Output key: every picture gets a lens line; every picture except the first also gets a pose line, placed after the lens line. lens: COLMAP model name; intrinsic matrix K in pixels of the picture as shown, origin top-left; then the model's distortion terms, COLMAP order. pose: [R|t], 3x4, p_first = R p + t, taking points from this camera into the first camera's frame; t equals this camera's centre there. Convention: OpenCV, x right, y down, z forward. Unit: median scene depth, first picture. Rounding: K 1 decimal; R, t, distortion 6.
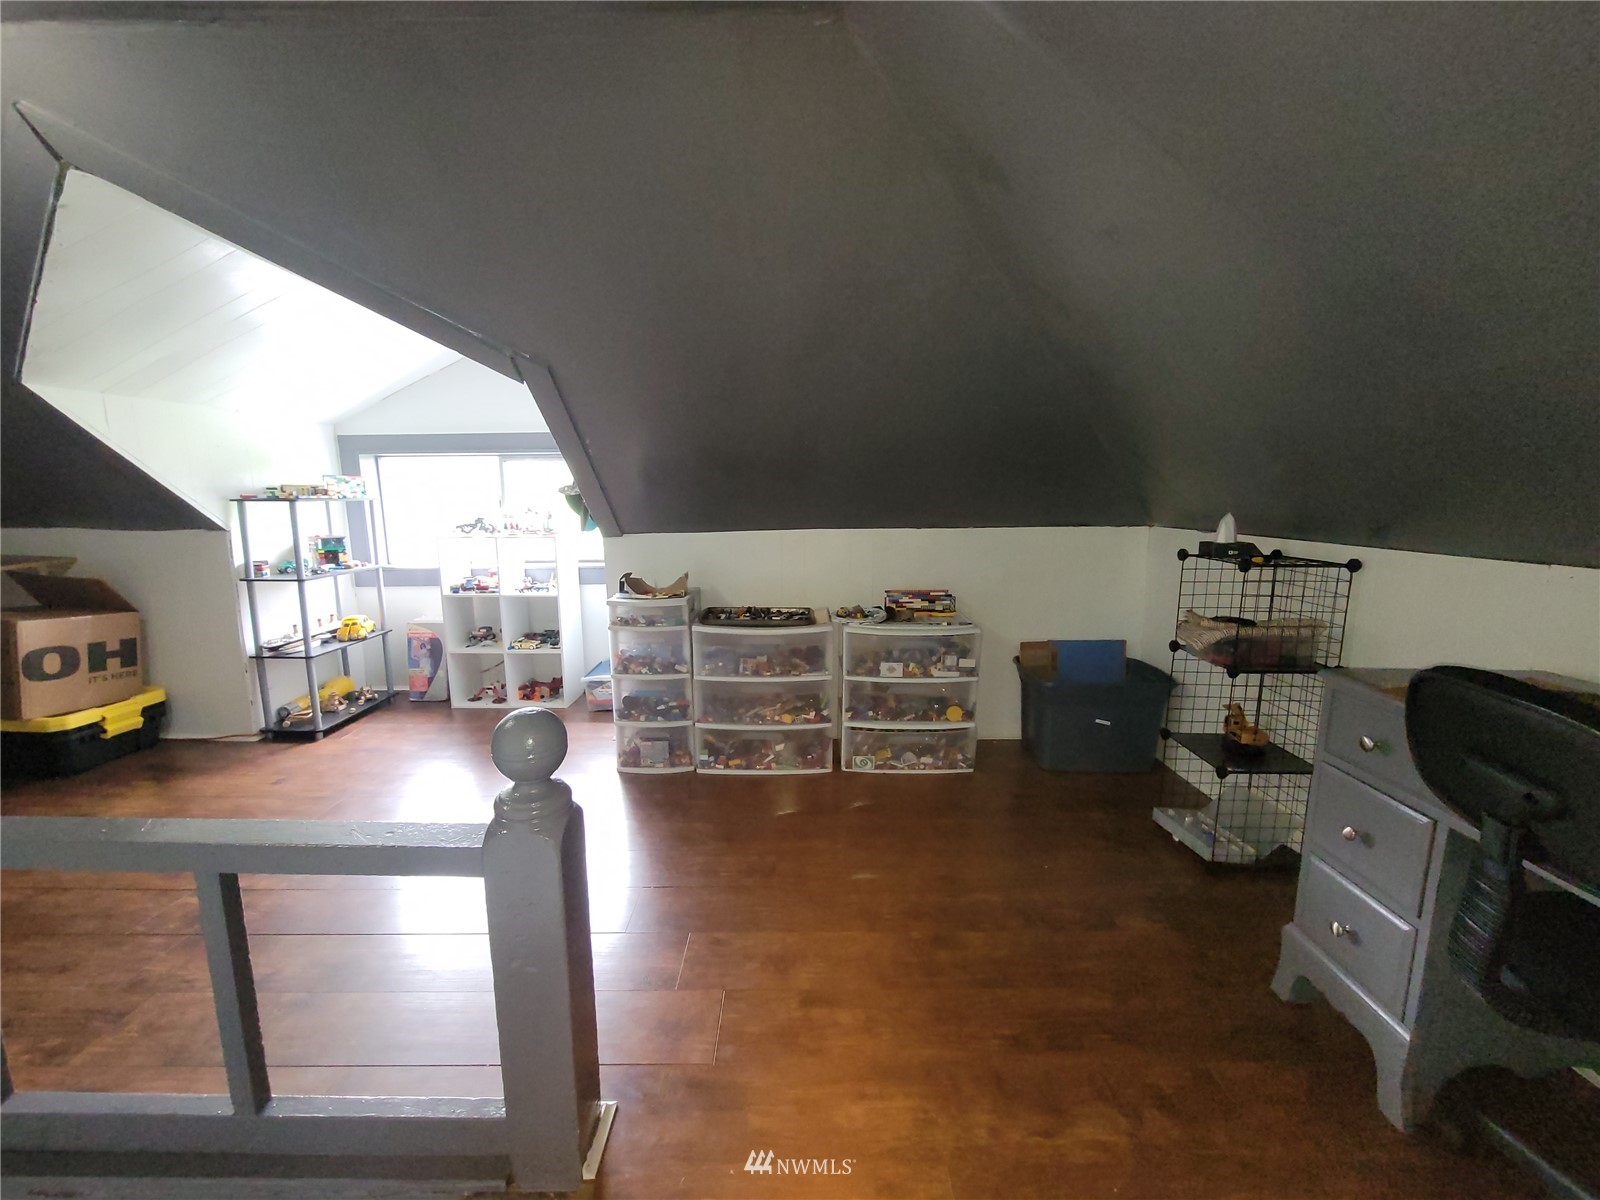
lens RADIAL K [[651.2, 0, 799.7], [0, 651.2, 598.5], [0, 0, 1]] dist [-0.000847, -0.000409]
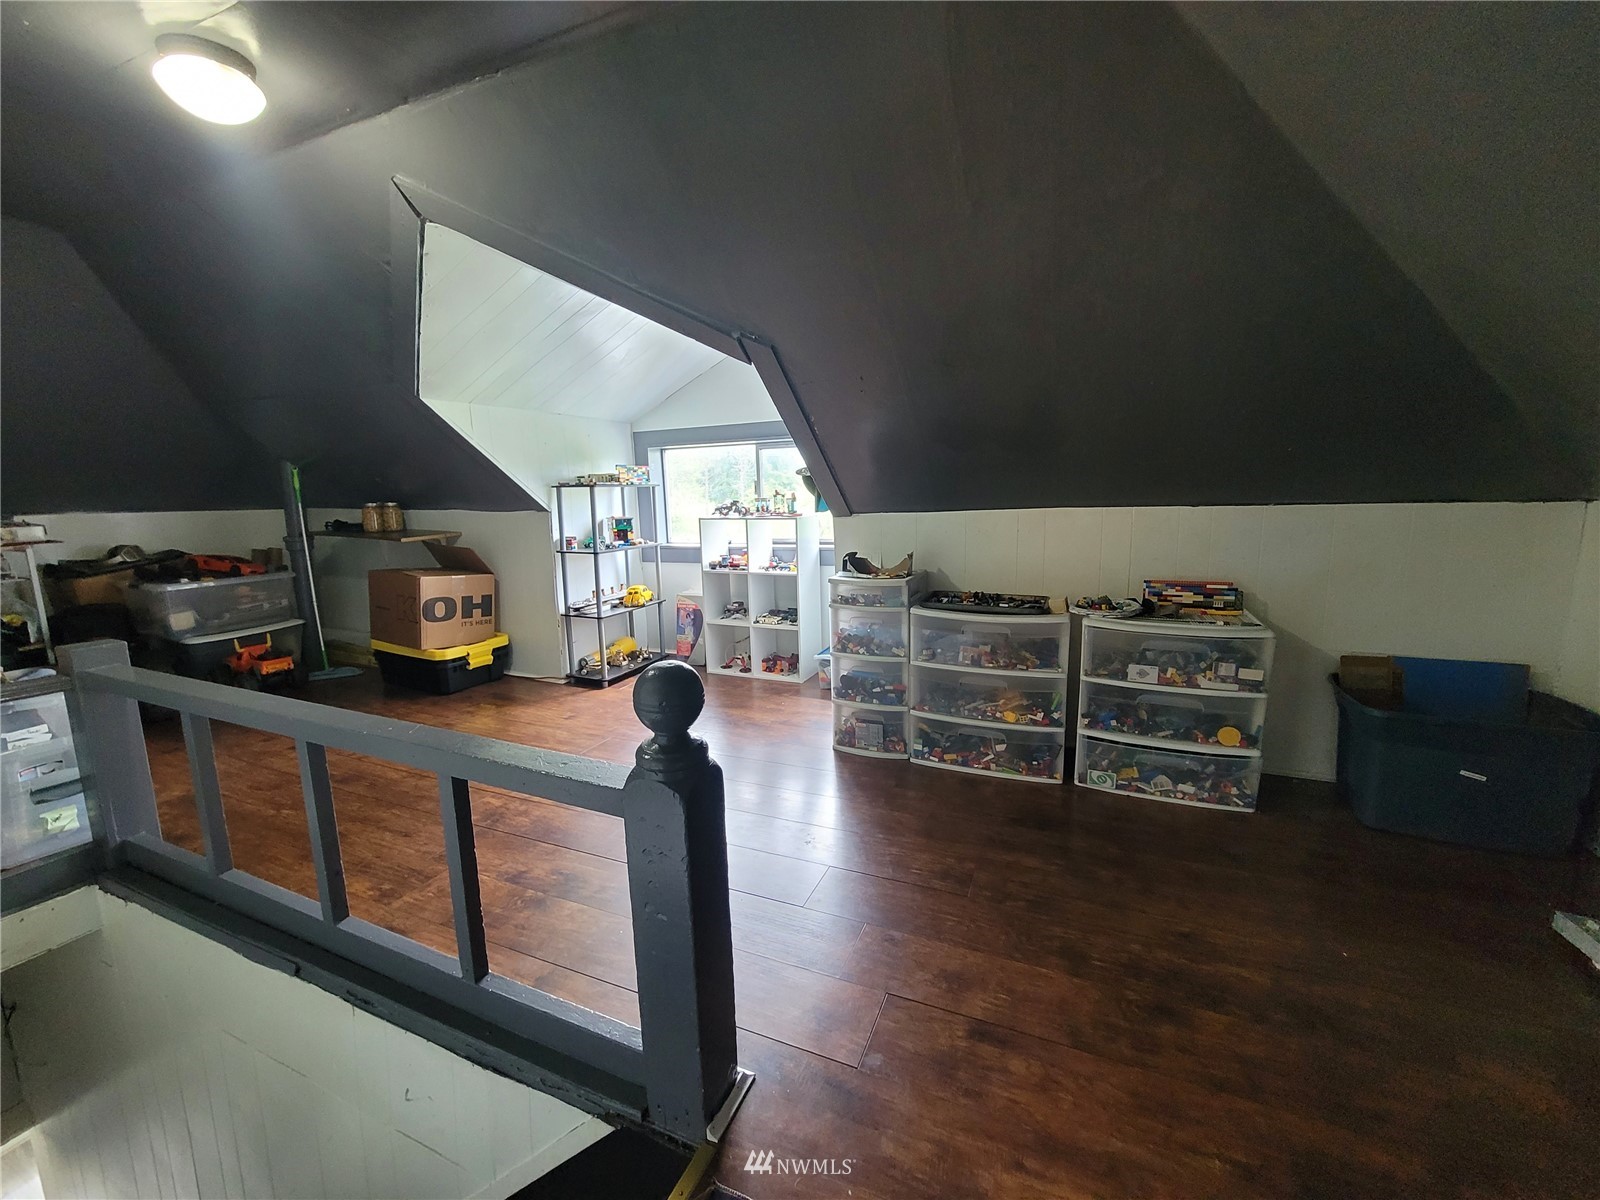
lens RADIAL K [[651.2, 0, 800.1], [0, 651.2, 597.2], [0, 0, 1]] dist [-0.000847, -0.000409]
pose [[0.916998, 0.049059, -0.395864, 0.061758], [-0.045331, 0.998796, 0.018774, 0.015049], [0.396308, 0.000730, 0.918117, 0.056837]]
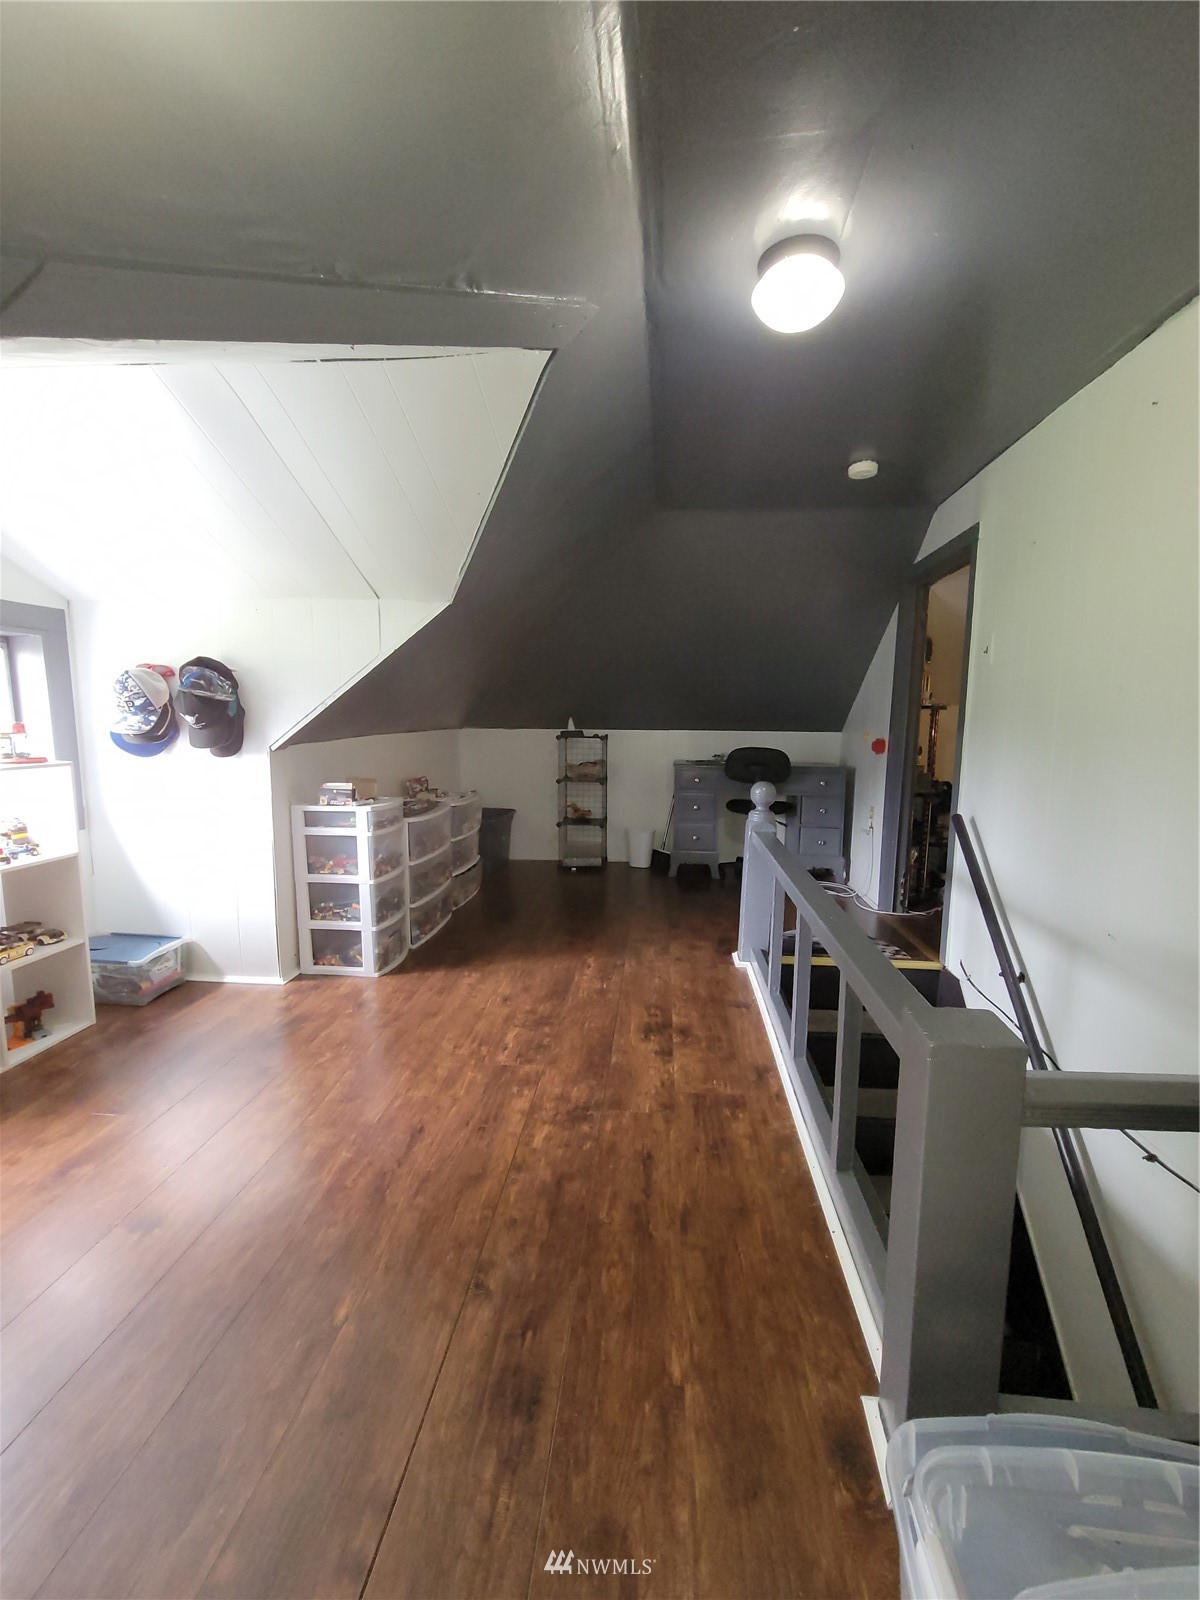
lens RADIAL K [[651.2, 0, 606.7], [0, 651.2, 802.5], [0, 0, 1]] dist [-0.000847, -0.000409]
pose [[0.089460, -0.125109, 0.988102, -1.218629], [0.152793, 0.982060, 0.110511, -0.056903], [-0.984201, 0.141089, 0.106971, 0.513932]]
